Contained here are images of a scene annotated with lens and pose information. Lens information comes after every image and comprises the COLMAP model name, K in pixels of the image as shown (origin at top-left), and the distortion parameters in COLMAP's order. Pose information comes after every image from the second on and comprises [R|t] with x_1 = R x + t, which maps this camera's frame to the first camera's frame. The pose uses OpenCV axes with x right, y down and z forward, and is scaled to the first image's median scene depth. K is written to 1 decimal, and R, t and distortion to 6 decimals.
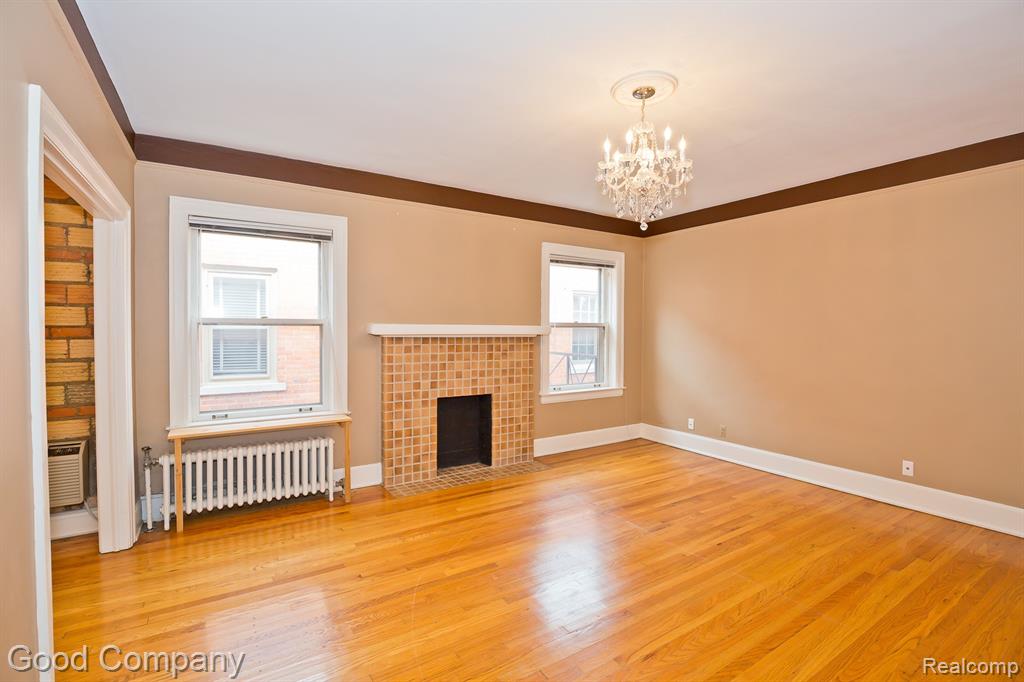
lens RADIAL K [[470.2, 0, 514.9], [0, 470.2, 338.4], [0, 0, 1]] dist [-0.025013, 0.000878]
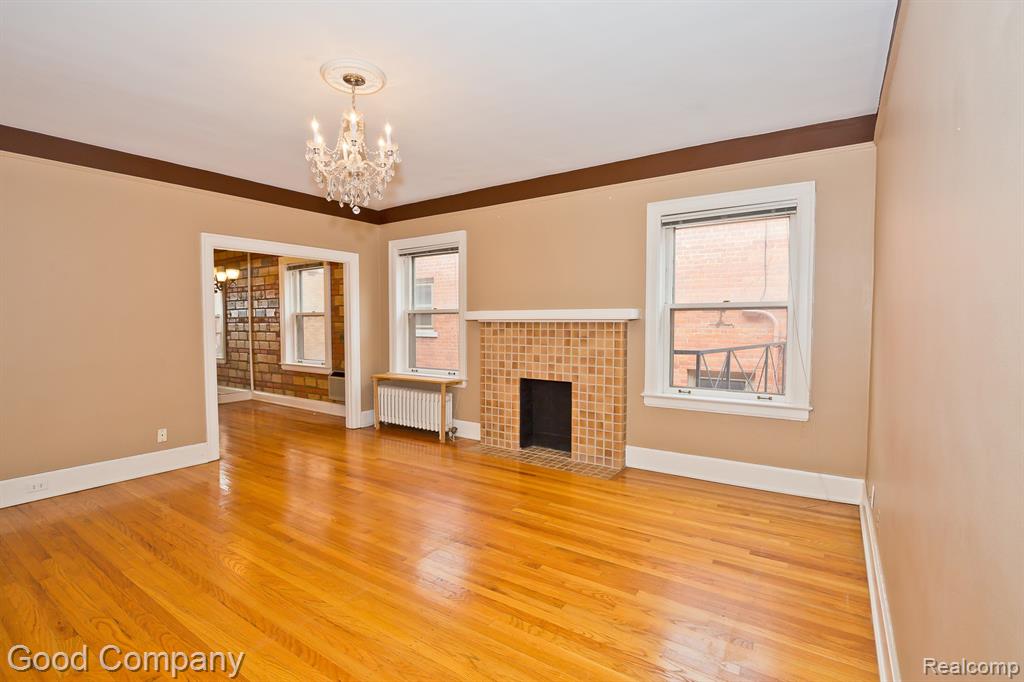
lens RADIAL K [[470.2, 0, 520.6], [0, 470.2, 343.9], [0, 0, 1]] dist [-0.025013, 0.000878]
pose [[0.402429, 0.035738, -0.914754, 0.851126], [-0.017022, 0.999357, 0.031554, 0.013702], [0.915293, 0.002872, 0.402778, 0.574673]]
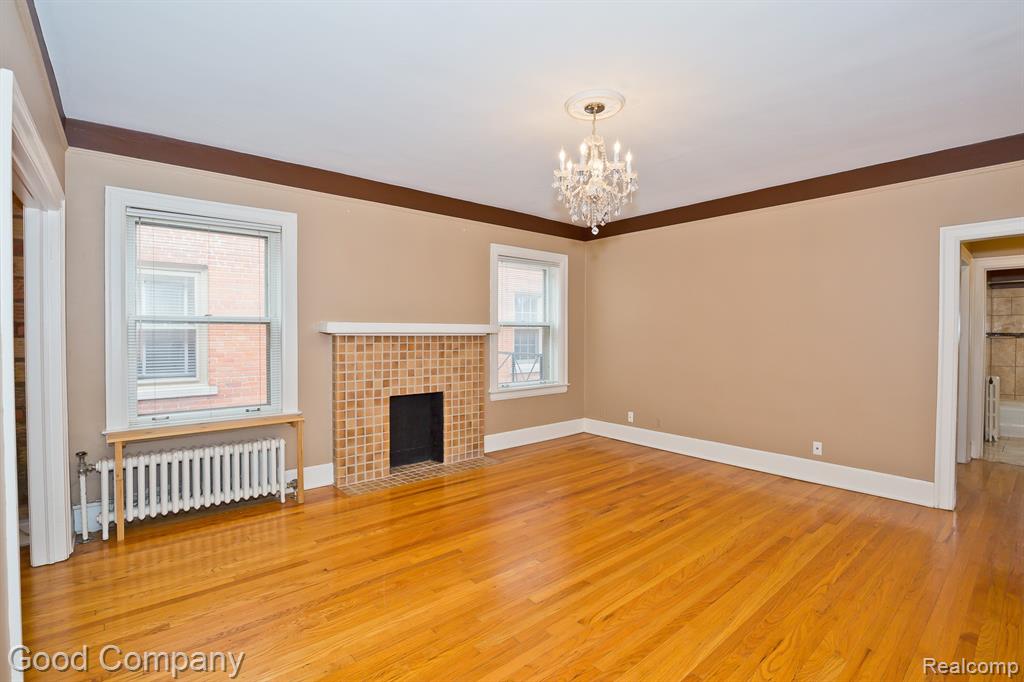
lens RADIAL K [[470.2, 0, 517.1], [0, 470.2, 339.6], [0, 0, 1]] dist [-0.025013, 0.000878]
pose [[0.990441, -0.004775, 0.137853, -0.033838], [0.005139, 0.999984, -0.002288, 0.009219], [-0.137840, 0.002975, 0.990450, -0.033282]]
